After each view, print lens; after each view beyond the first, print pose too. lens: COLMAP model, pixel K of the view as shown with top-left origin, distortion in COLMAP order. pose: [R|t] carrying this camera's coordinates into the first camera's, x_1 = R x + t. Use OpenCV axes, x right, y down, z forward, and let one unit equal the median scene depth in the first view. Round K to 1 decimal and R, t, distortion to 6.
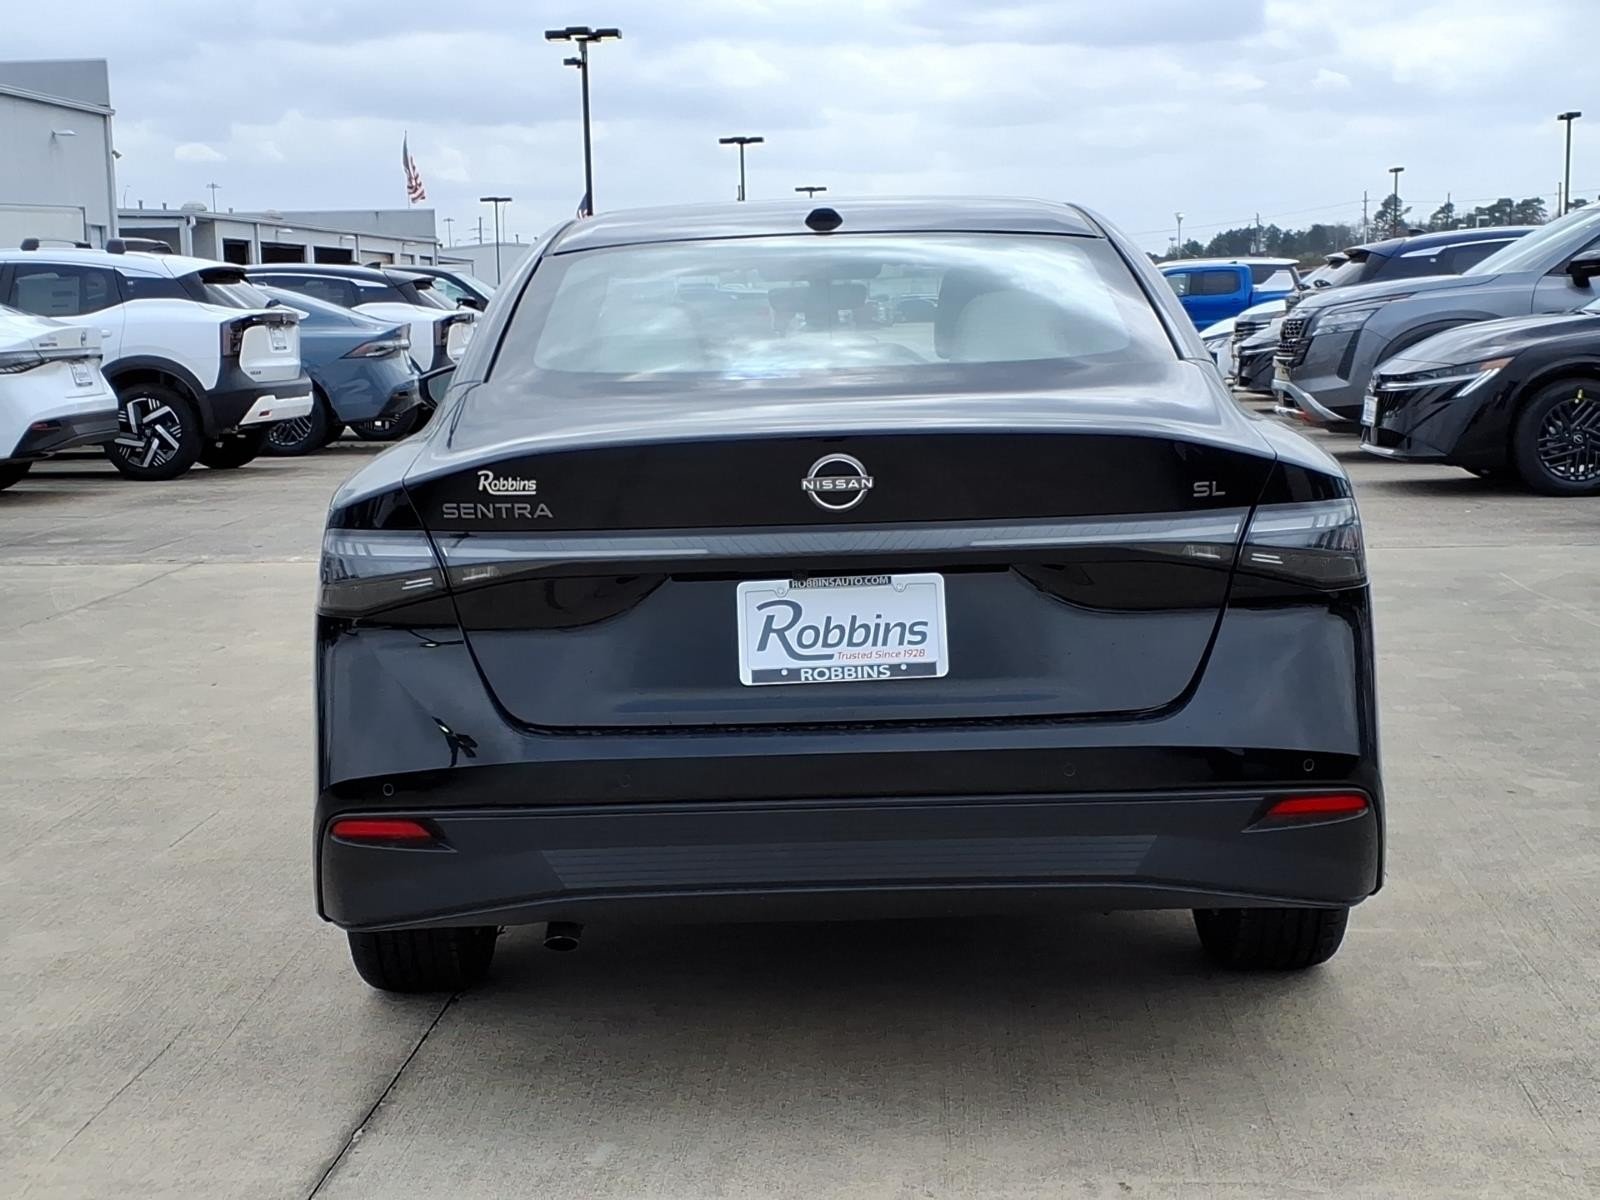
lens RADIAL K [[2596.8, 0, 780.5], [0, 2596.8, 619.7], [0, 0, 1]] dist [0.322212, -1.231011]
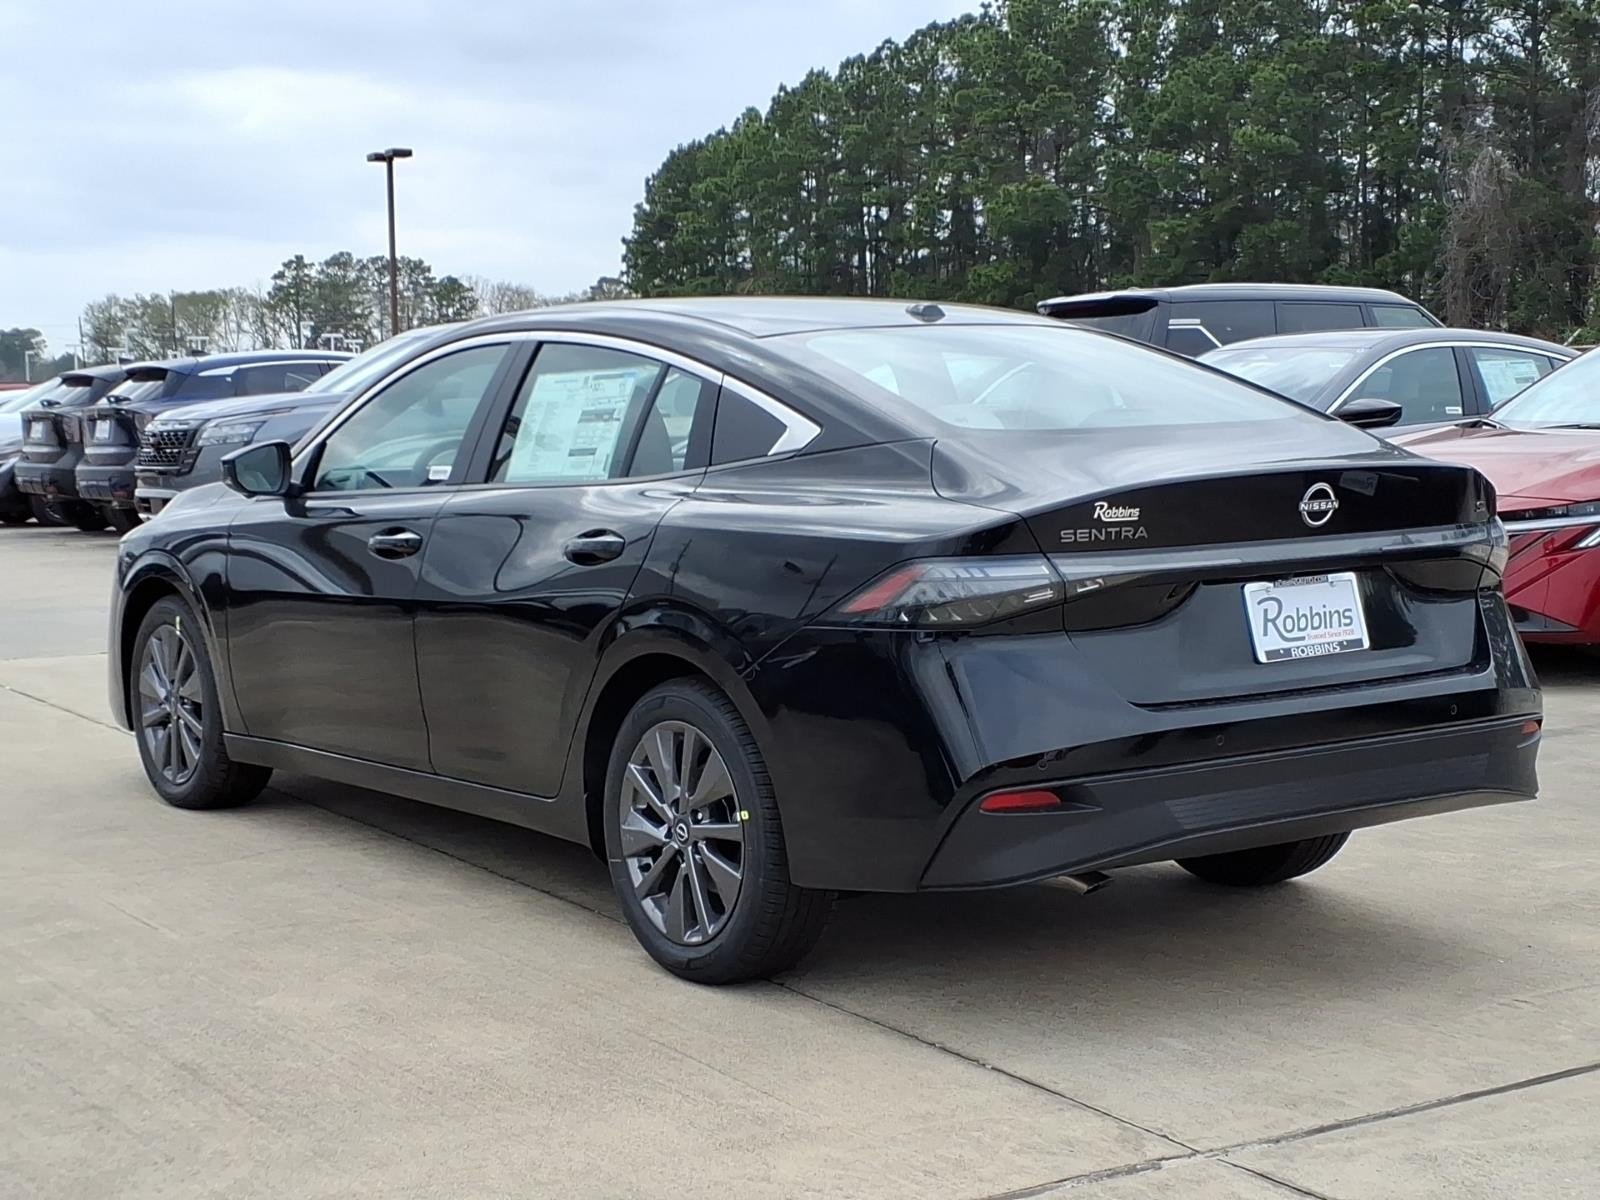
lens RADIAL K [[2546.7, 0, 843.5], [0, 2546.7, 600.1], [0, 0, 1]] dist [0.166396, -0.160264]
pose [[0.803647, -0.038788, 0.593840, -0.936294], [0.071031, 0.996992, -0.031007, 0.018738], [-0.590851, 0.067100, 0.803985, 0.093416]]
